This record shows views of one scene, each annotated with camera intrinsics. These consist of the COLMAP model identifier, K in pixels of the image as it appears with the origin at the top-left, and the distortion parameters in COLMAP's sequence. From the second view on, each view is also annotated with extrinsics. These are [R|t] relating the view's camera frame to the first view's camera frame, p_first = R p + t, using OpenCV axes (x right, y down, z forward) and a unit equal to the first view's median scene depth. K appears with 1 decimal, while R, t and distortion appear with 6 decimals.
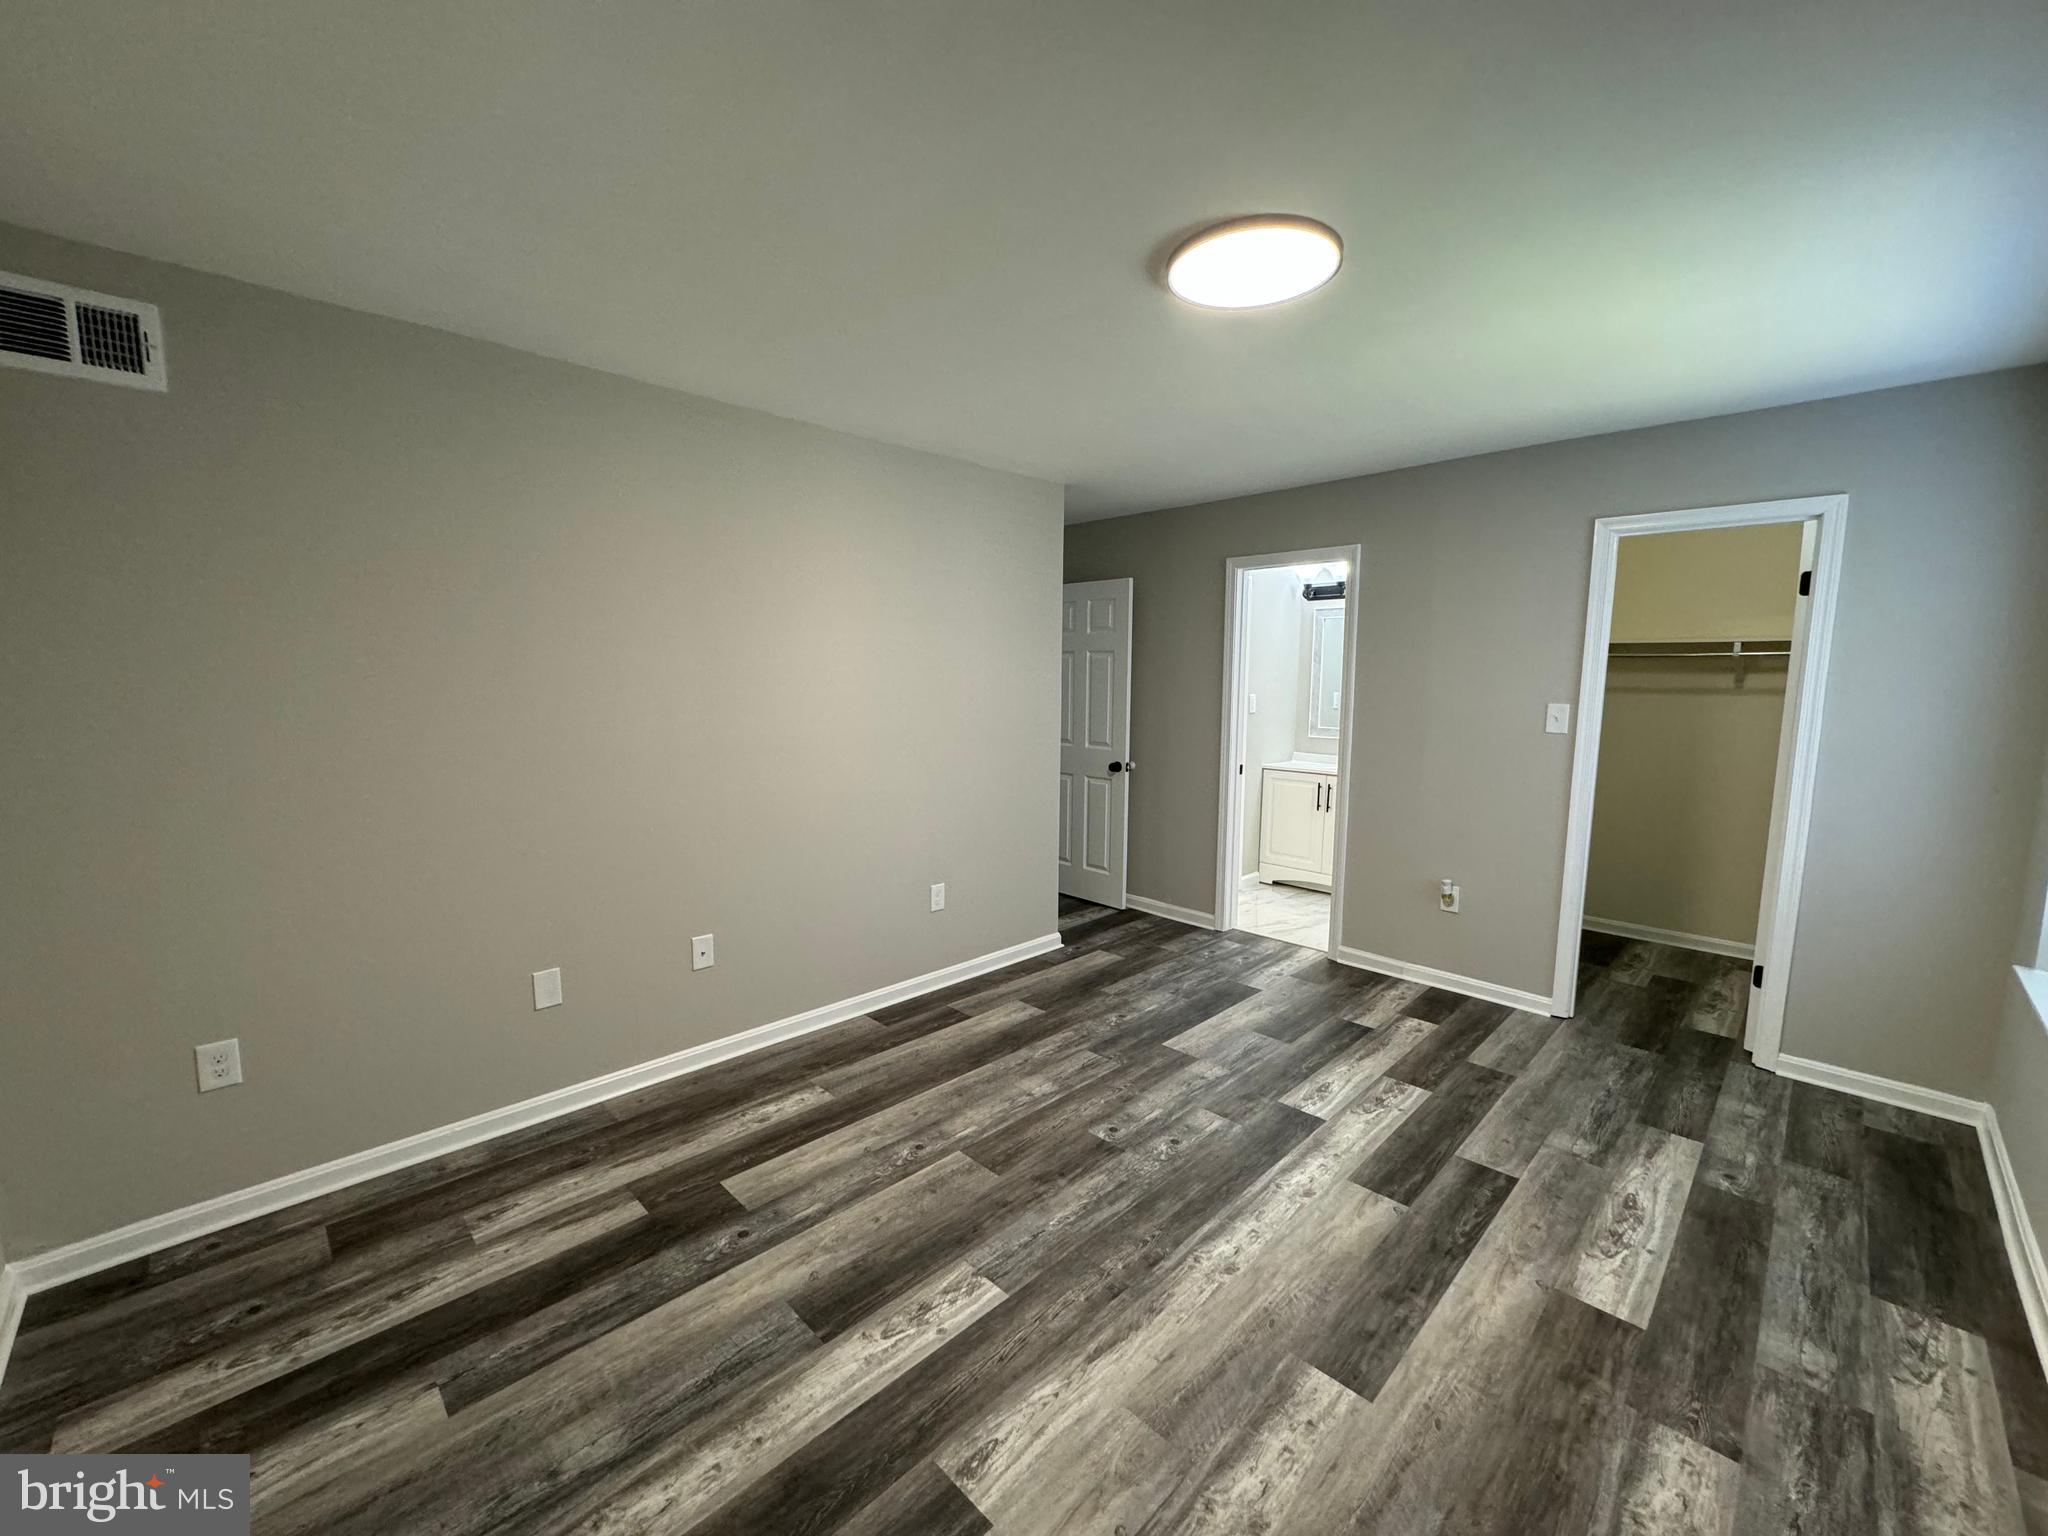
lens RADIAL K [[816.6, 0, 1023.1], [0, 816.6, 768.9], [0, 0, 1]] dist [-0.002129, 0.000231]
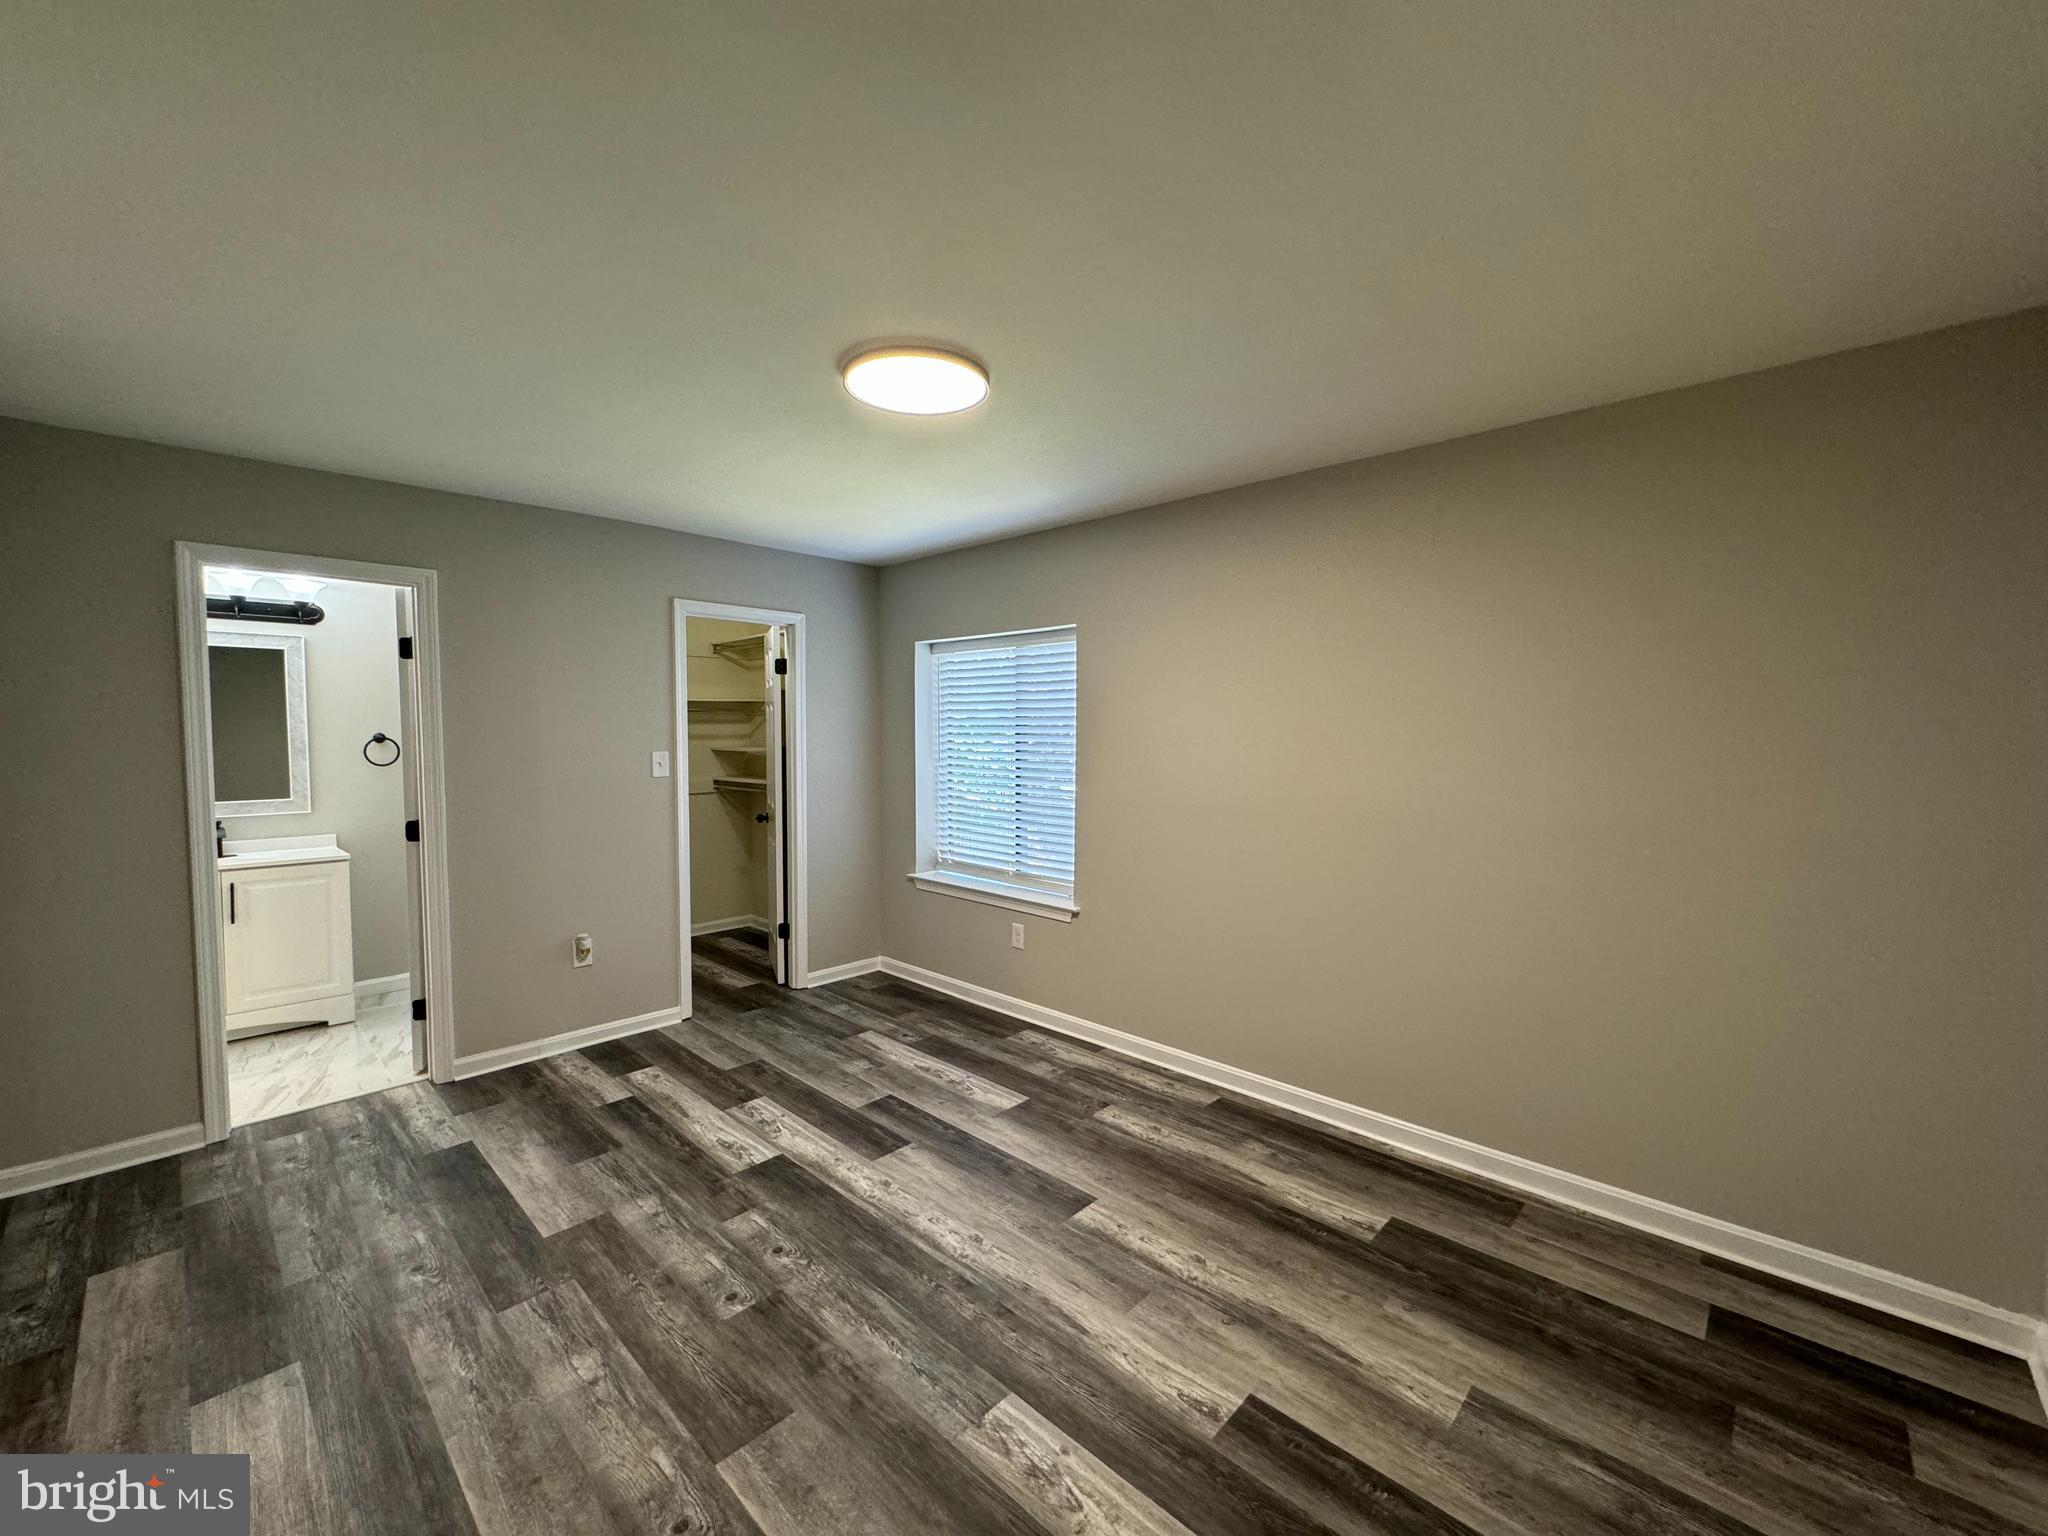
lens RADIAL K [[816.6, 0, 1023.1], [0, 816.6, 768.9], [0, 0, 1]] dist [-0.002129, 0.000231]
pose [[-0.026662, -0.056757, 0.998032, -0.651014], [0.113056, 0.991810, 0.059424, -0.084480], [-0.993231, 0.114418, -0.020027, 0.659851]]
